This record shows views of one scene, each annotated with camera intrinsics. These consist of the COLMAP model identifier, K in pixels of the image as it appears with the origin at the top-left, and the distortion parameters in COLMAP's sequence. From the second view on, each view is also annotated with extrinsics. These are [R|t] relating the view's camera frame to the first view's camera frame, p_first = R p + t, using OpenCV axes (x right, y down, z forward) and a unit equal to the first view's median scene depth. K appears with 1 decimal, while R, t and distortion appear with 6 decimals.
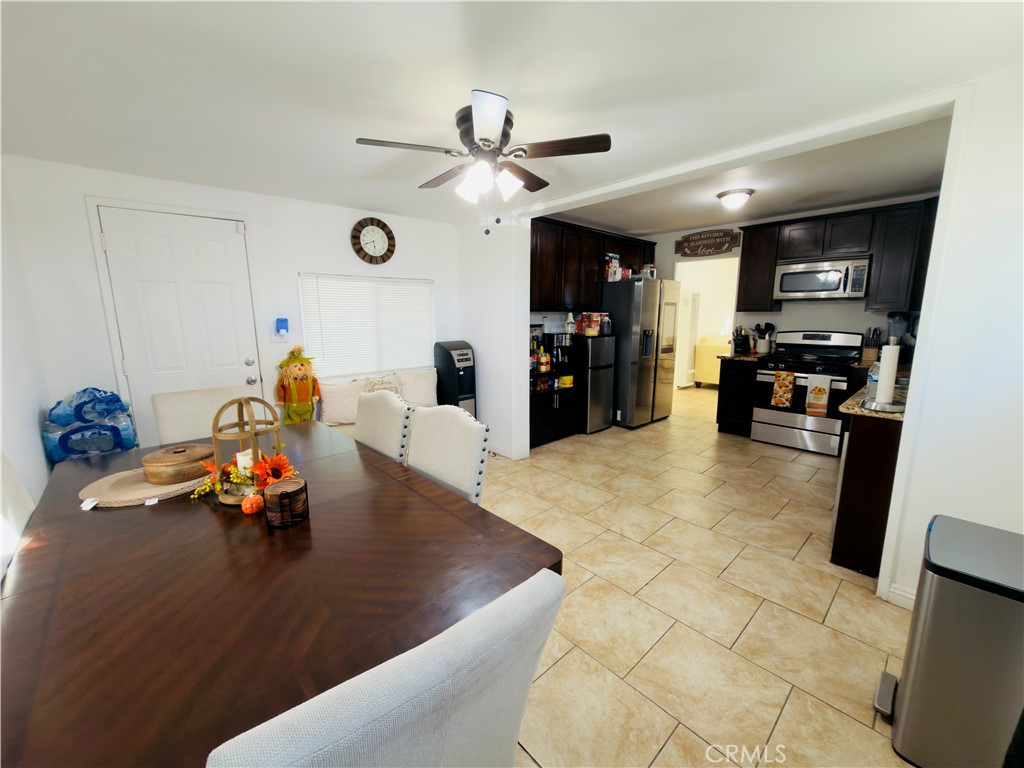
lens RADIAL K [[408.2, 0, 512.4], [0, 408.2, 383.5], [0, 0, 1]] dist [0.000218, 0.000209]
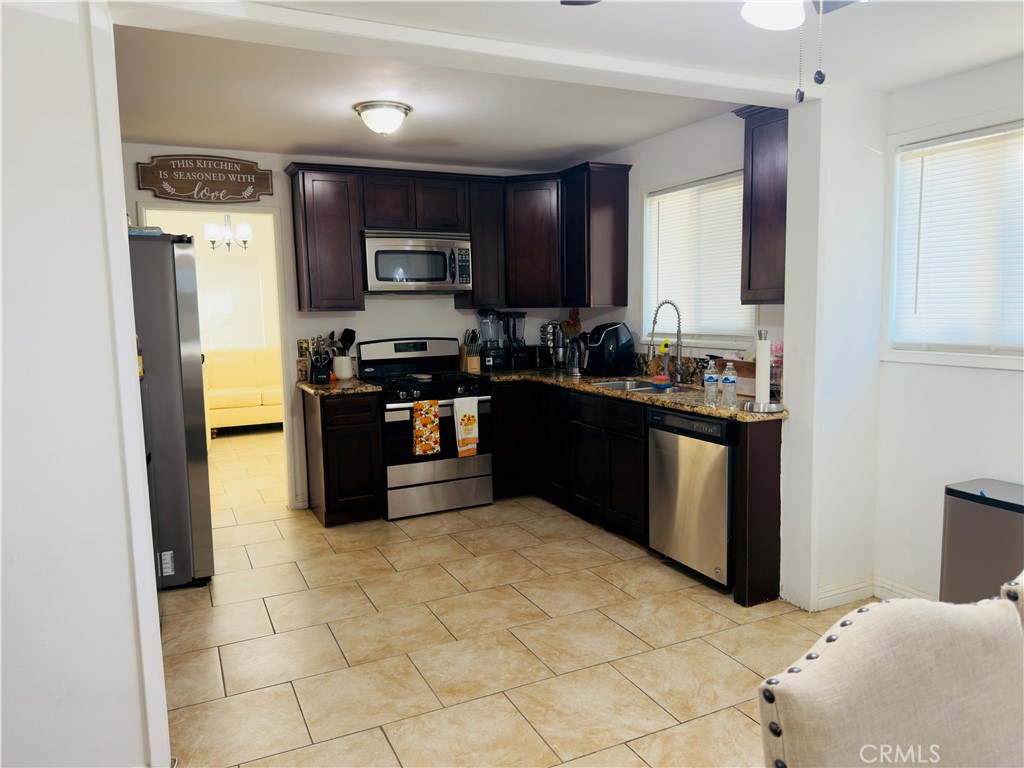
lens RADIAL K [[713.6, 0, 510.8], [0, 713.6, 390.0], [0, 0, 1]] dist [0.118044, -0.201249]
pose [[0.292688, -0.113154, 0.949489, -0.361094], [0.183257, 0.981205, 0.060443, -0.085493], [-0.938483, 0.156310, 0.307923, 0.489728]]
